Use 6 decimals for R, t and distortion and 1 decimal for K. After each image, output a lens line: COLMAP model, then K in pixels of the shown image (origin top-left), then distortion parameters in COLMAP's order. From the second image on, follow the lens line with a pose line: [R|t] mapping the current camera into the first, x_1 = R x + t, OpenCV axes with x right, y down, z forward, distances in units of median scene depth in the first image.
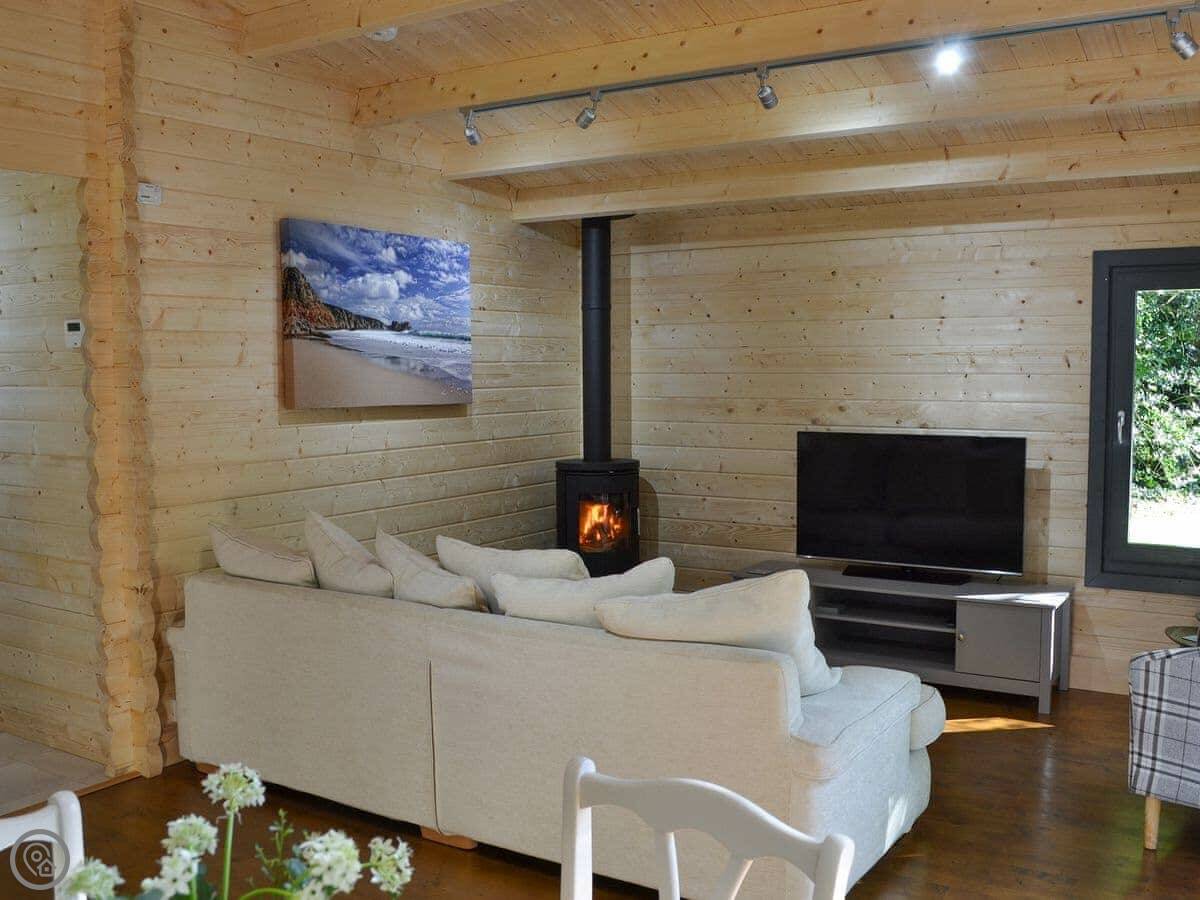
lens RADIAL K [[1136.5, 0, 600.0], [0, 1136.5, 450.0], [0, 0, 1]] dist [-0.071001, 0.001495]
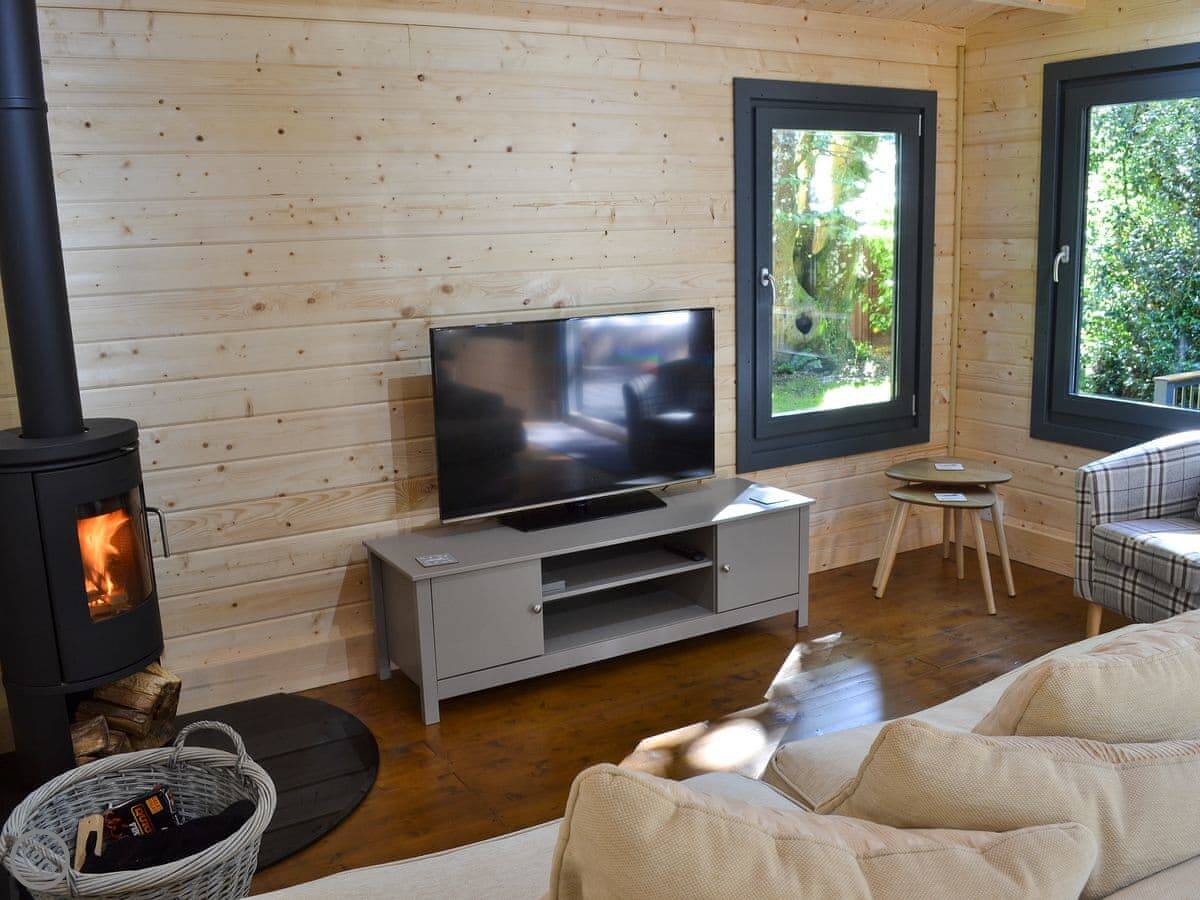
lens RADIAL K [[1136.5, 0, 600.0], [0, 1136.5, 450.0], [0, 0, 1]] dist [-0.071001, 0.001495]
pose [[0.444737, -0.175114, 0.878376, -0.387829], [0.098076, 0.984325, 0.146578, -0.037075], [-0.890275, 0.020959, 0.454940, 0.707715]]
